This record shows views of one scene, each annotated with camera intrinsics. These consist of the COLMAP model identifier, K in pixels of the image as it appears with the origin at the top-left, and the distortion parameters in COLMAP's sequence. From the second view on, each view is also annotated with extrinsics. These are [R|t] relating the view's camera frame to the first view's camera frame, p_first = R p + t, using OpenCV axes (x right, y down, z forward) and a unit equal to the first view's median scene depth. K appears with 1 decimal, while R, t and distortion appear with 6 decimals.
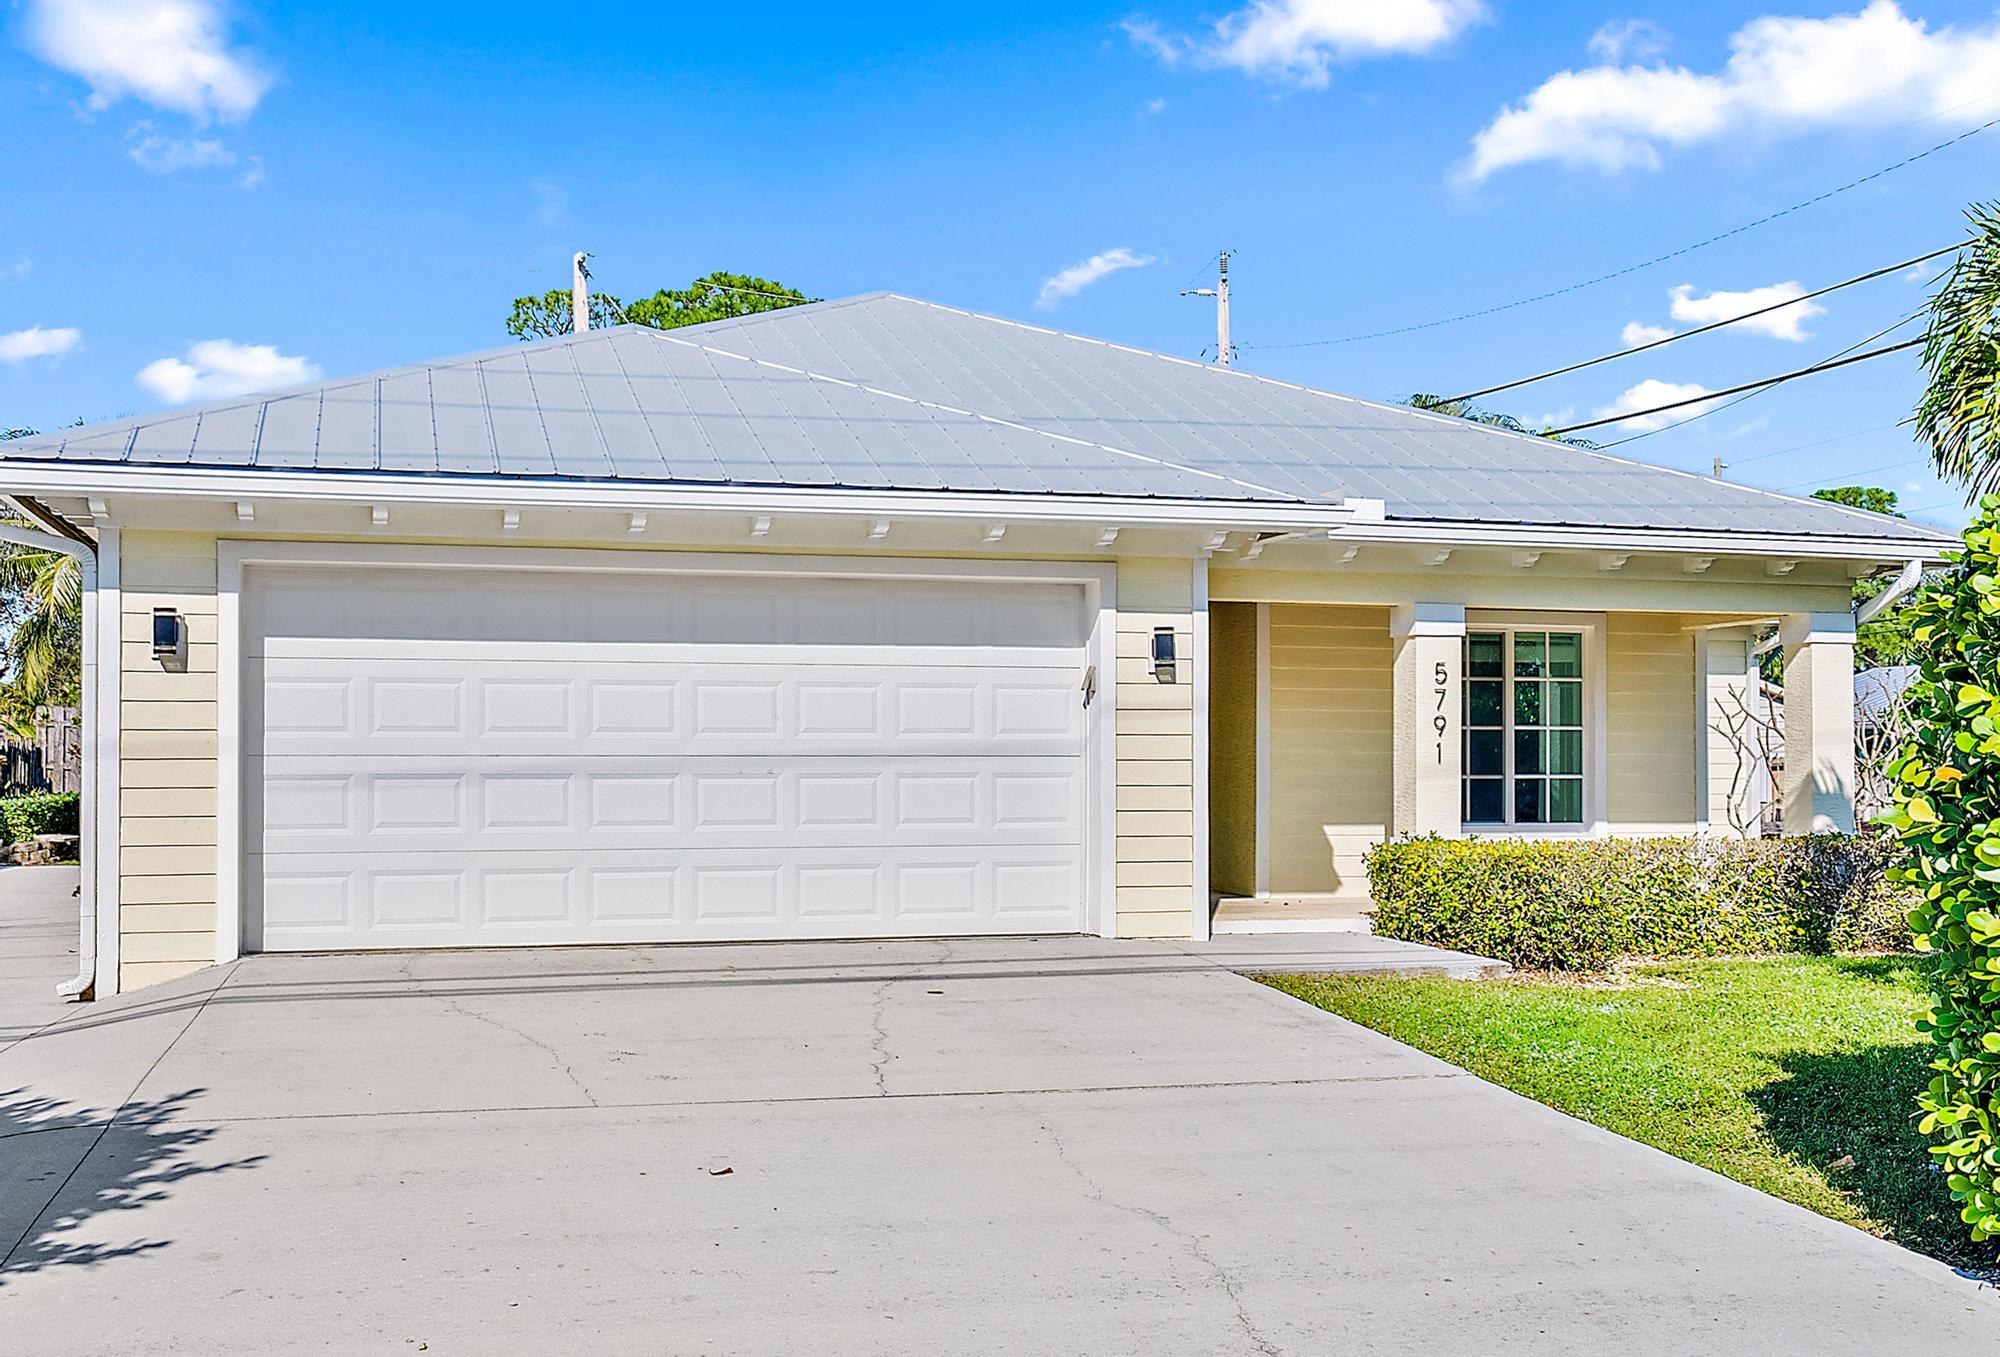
lens RADIAL K [[2147.0, 0, 1004.0], [0, 2147.0, 687.5], [0, 0, 1]] dist [0.005534, 0.000000]
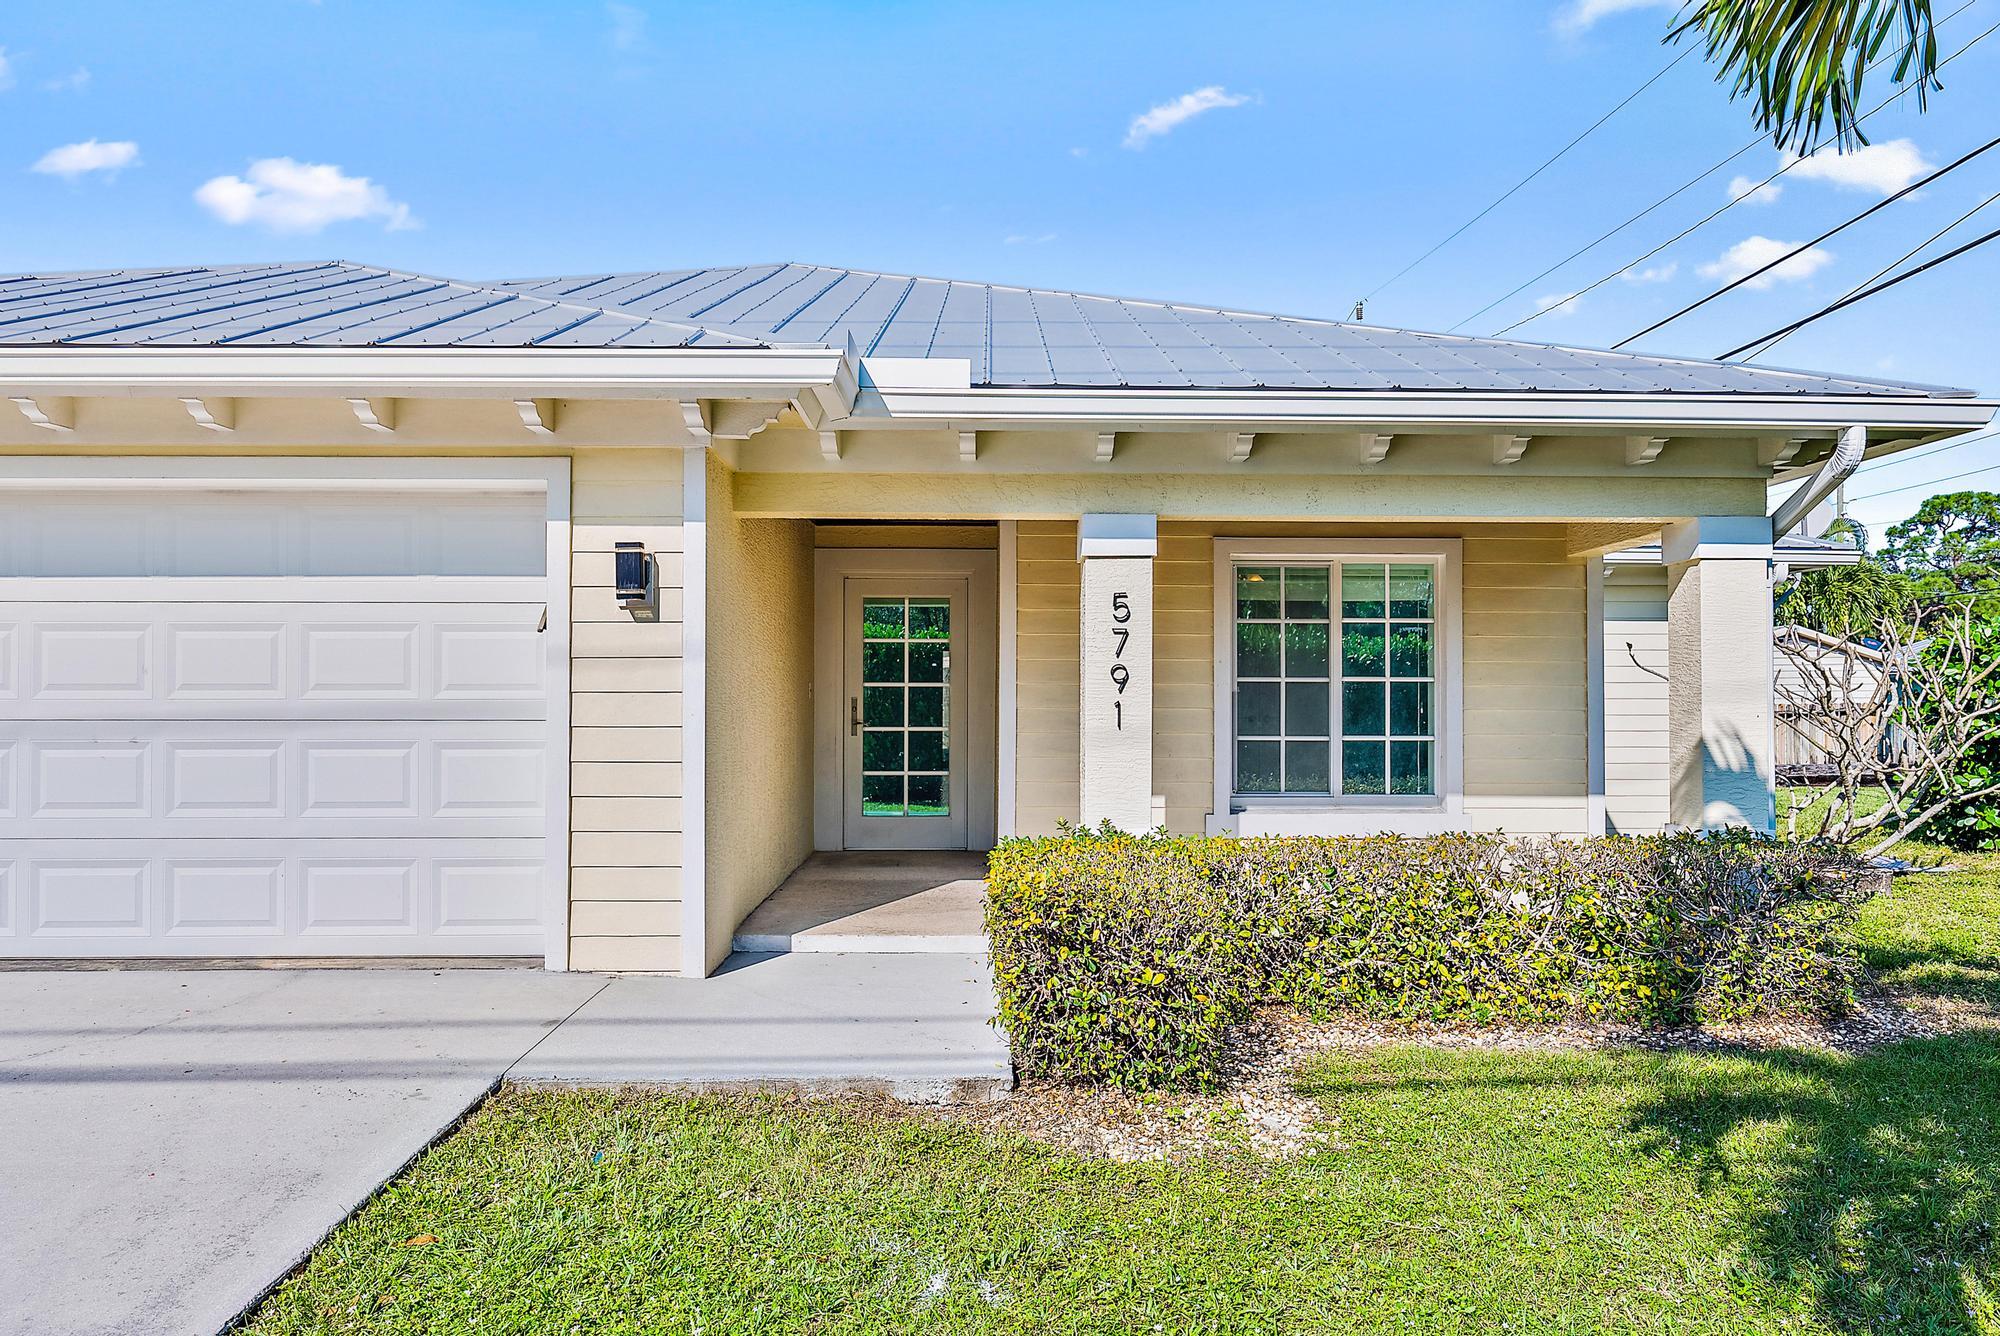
lens RADIAL K [[1300.9, 0, 998.7], [0, 1300.9, 649.2], [0, 0, 1]] dist [-0.006575, 0.000115]
pose [[0.963917, -0.009223, -0.266043, 0.272924], [0.008360, 0.999955, -0.004378, 0.009161], [0.266072, 0.001996, 0.963951, 0.537591]]
